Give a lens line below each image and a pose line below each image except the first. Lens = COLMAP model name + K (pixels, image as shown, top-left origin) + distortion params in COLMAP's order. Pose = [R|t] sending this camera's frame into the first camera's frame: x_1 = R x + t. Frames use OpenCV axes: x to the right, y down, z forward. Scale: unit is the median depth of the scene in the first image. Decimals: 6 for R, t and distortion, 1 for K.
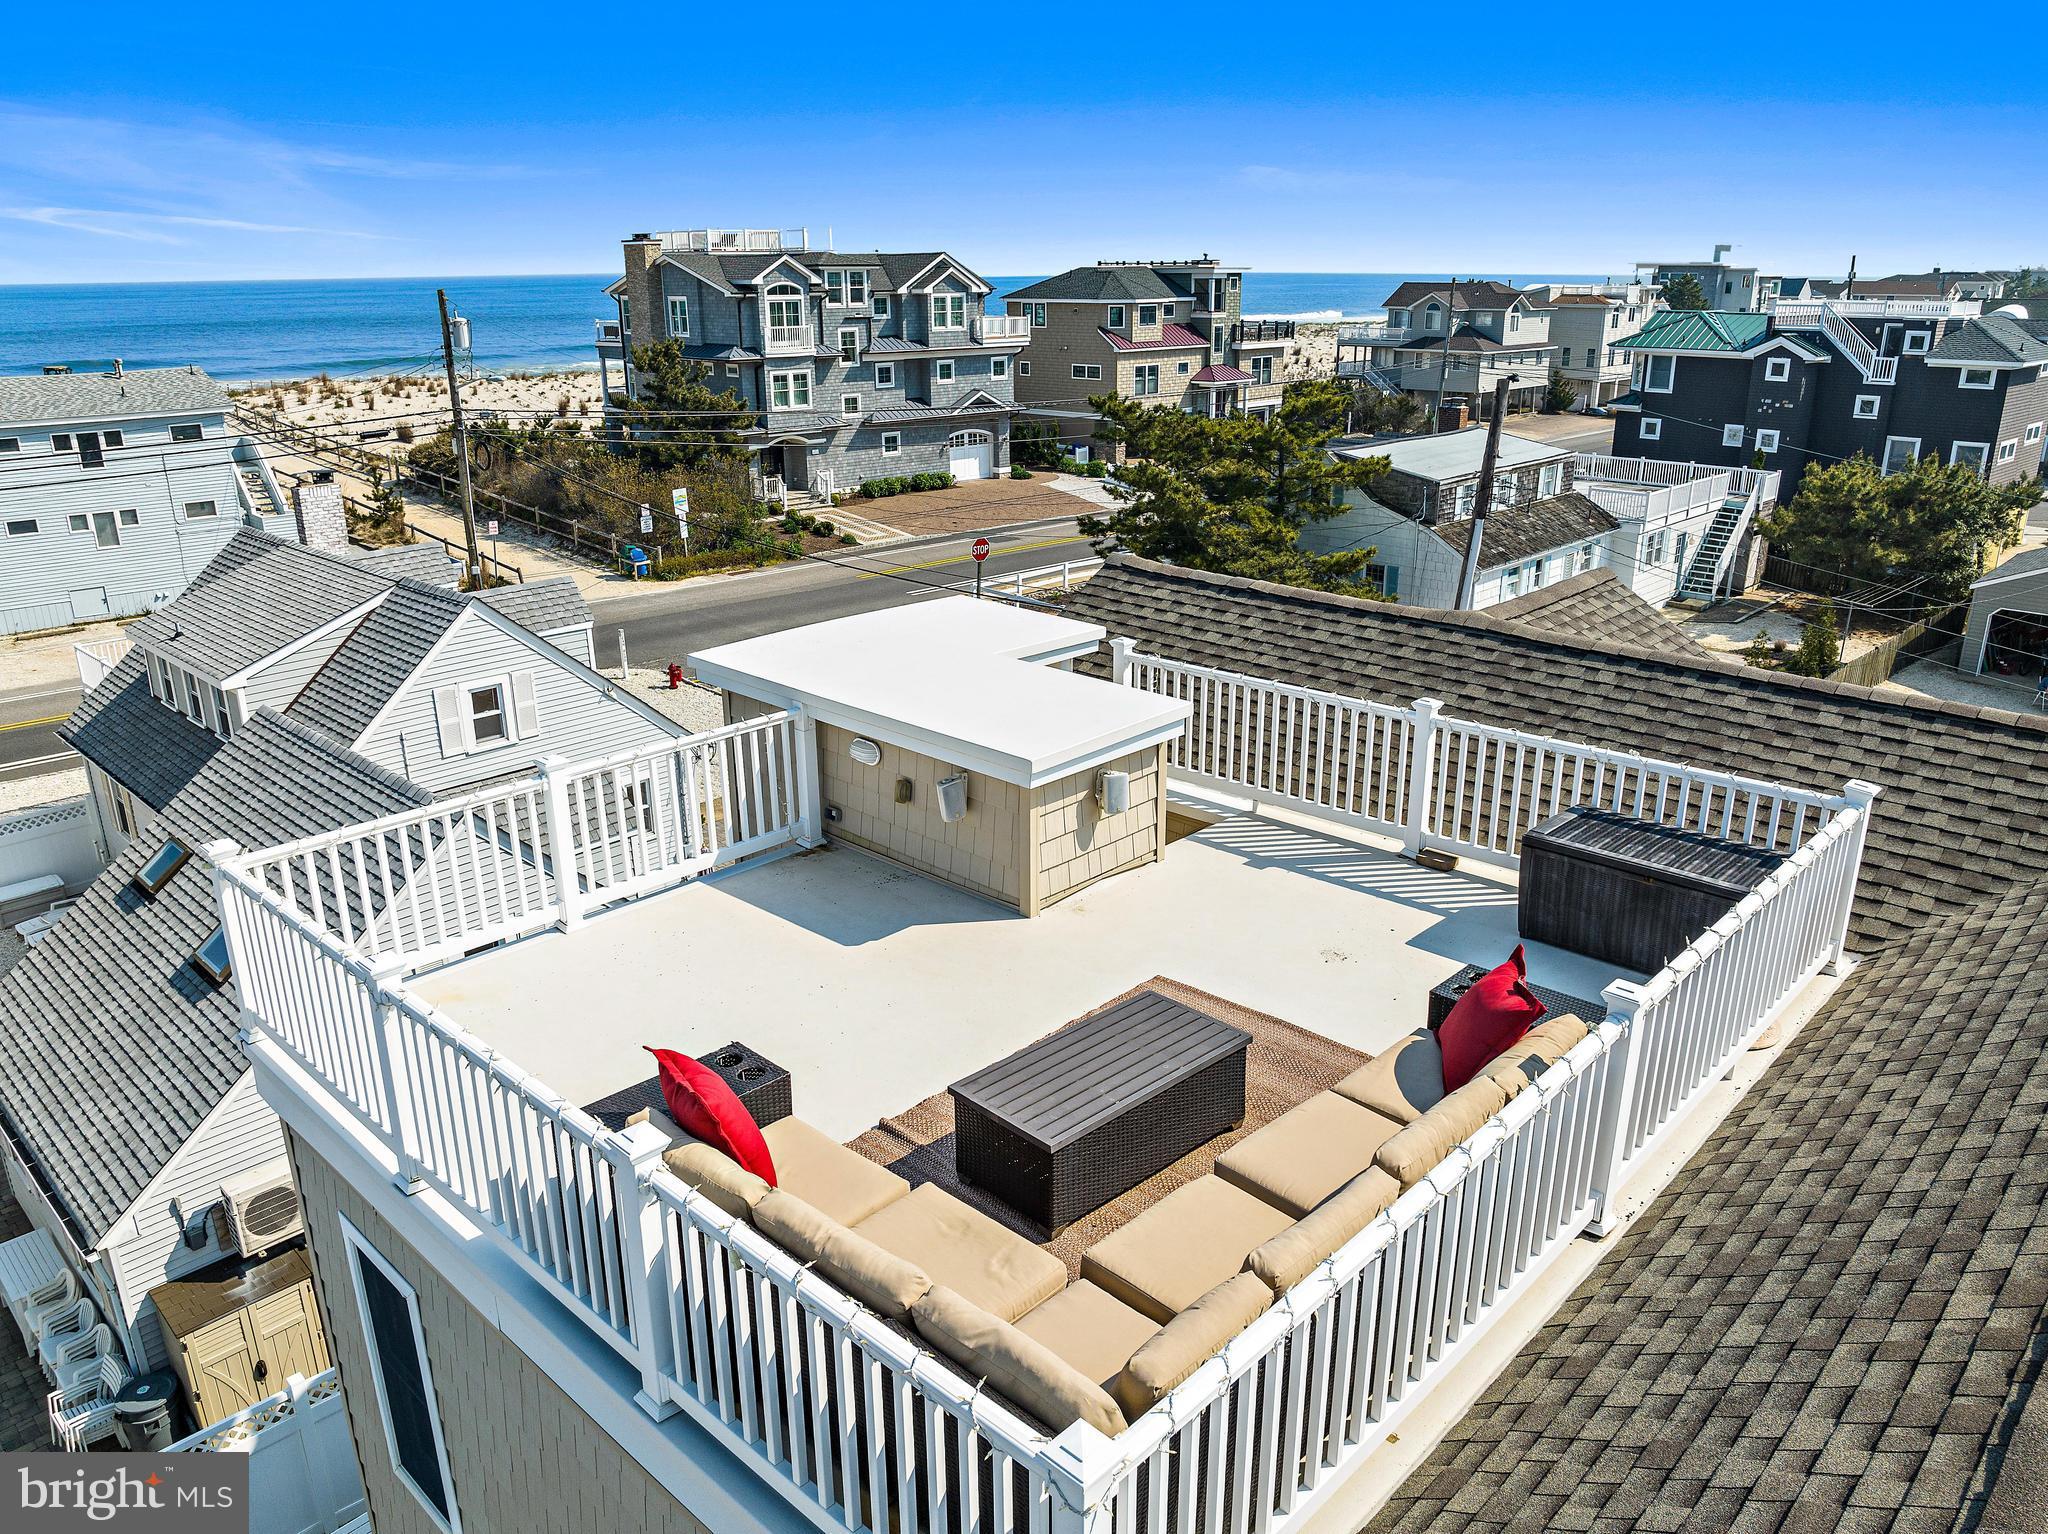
lens RADIAL K [[1456.1, 0, 1040.7], [0, 1456.1, 763.4], [0, 0, 1]] dist [-0.060551, 0.029053]
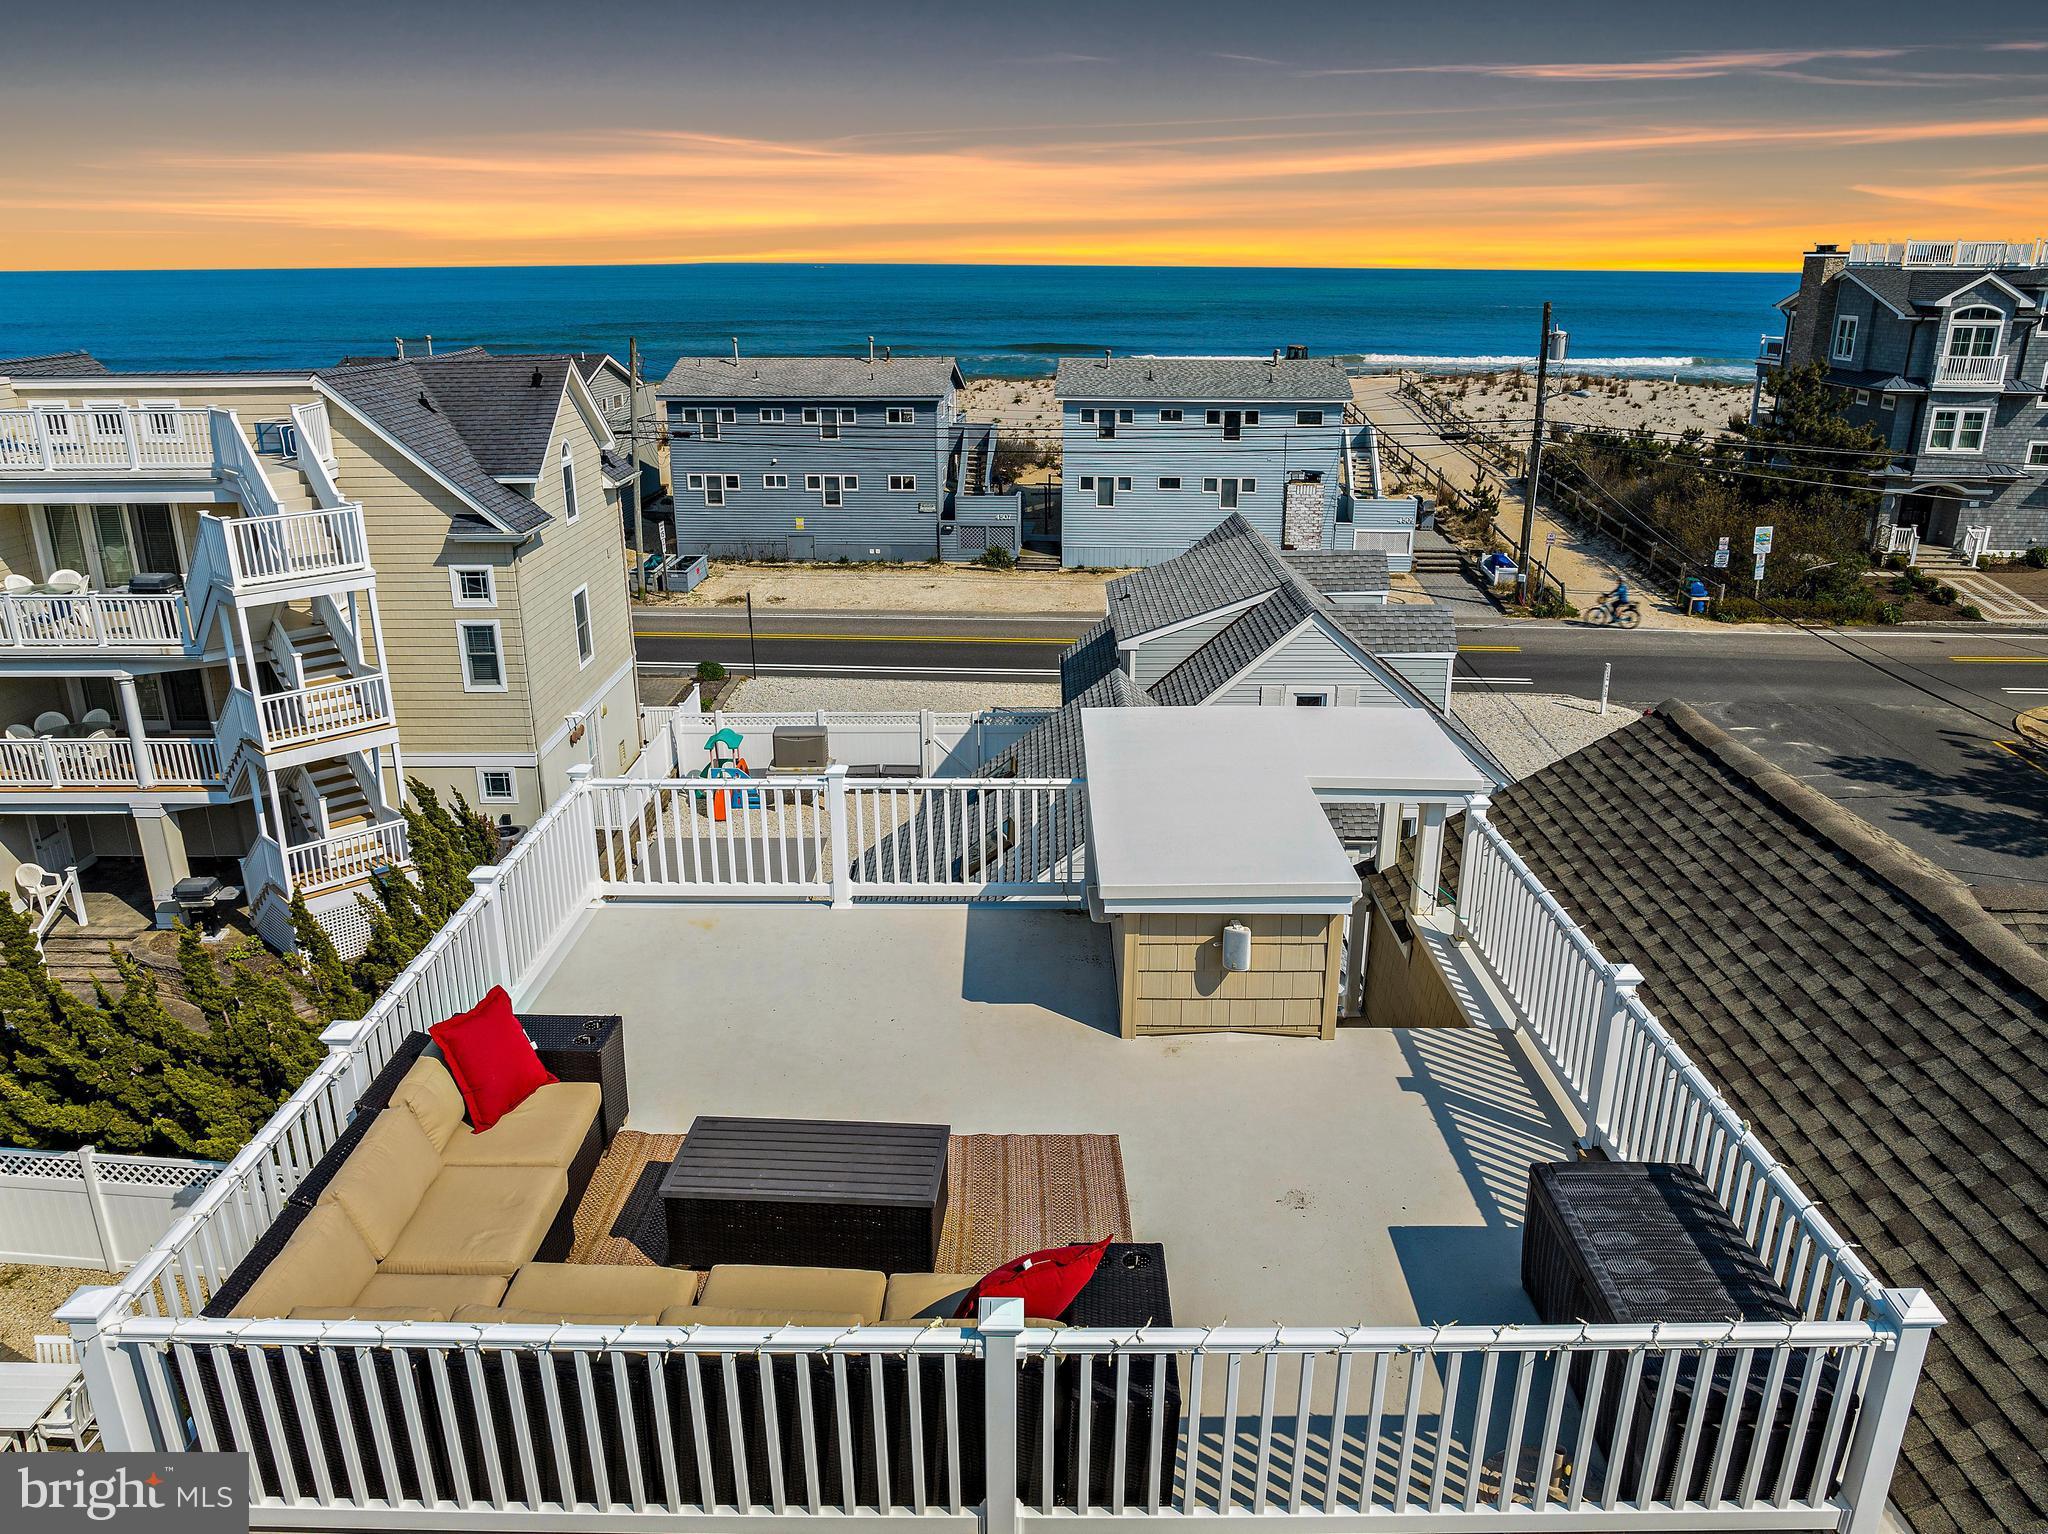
lens RADIAL K [[1456.1, 0, 1023.9], [0, 1456.1, 761.6], [0, 0, 1]] dist [-0.060551, 0.029053]
pose [[0.682820, 0.239753, -0.690127, 0.082035], [-0.236963, 0.966232, 0.101218, -0.022628], [0.691090, 0.094421, 0.716575, 0.030597]]
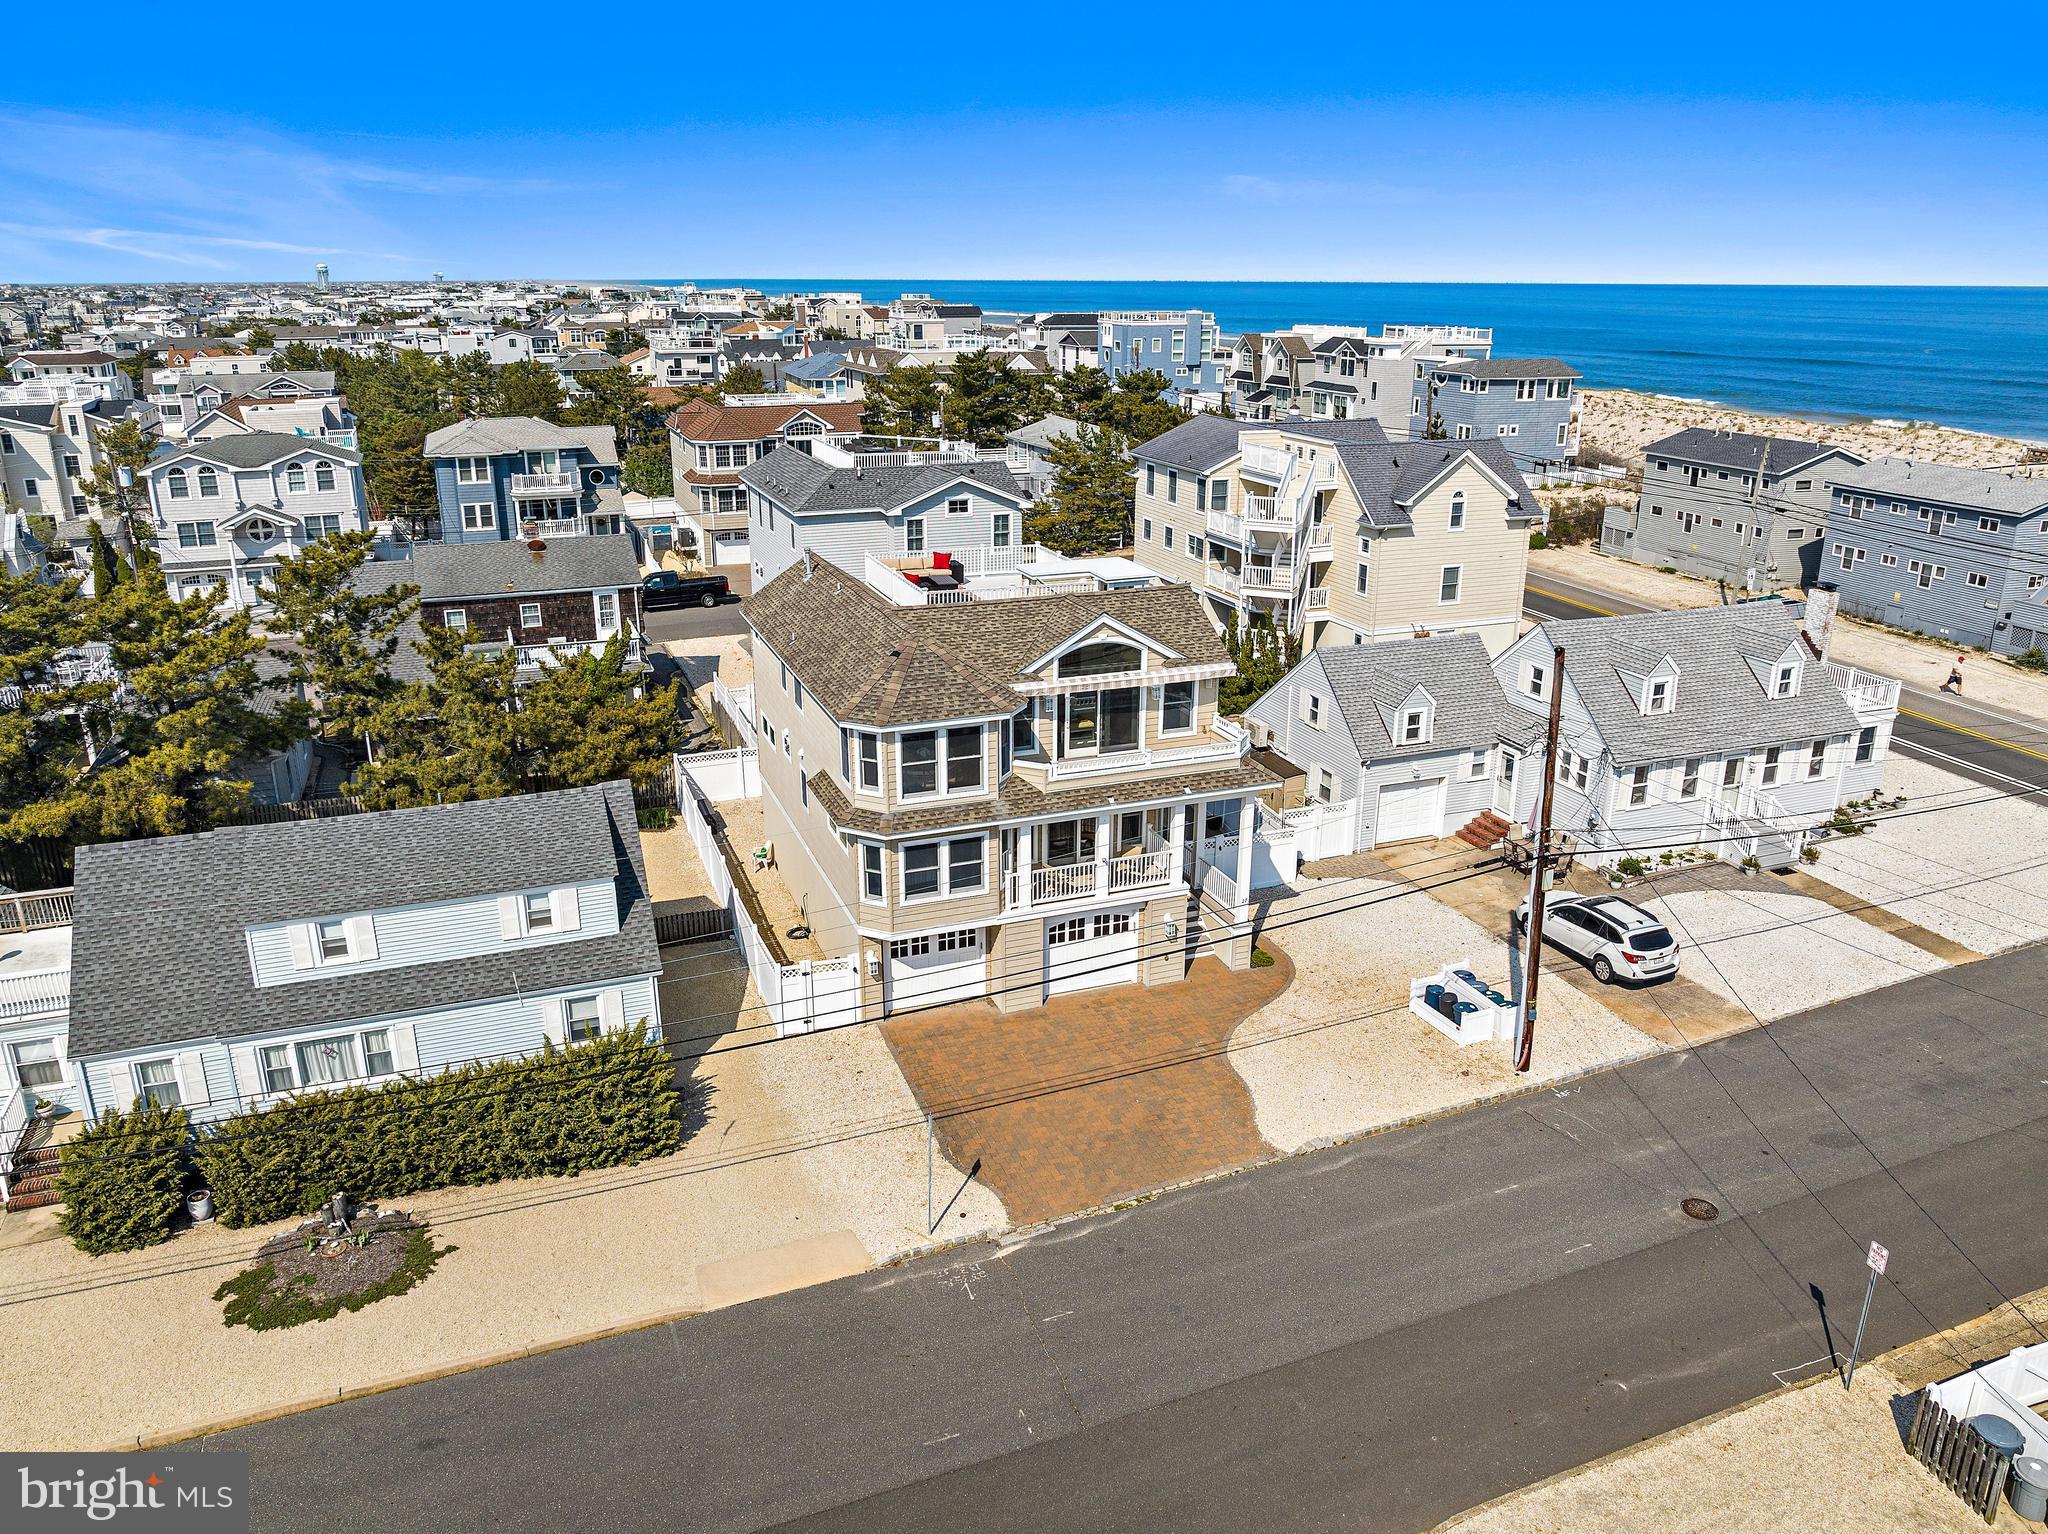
lens RADIAL K [[1456.1, 0, 1027.4], [0, 1456.1, 755.6], [0, 0, 1]] dist [-0.060551, 0.029053]
pose [[-0.433386, 0.283289, -0.855525, 0.592389], [-0.289336, 0.855316, 0.429790, -0.212182], [0.853499, 0.433800, -0.288717, 0.356604]]
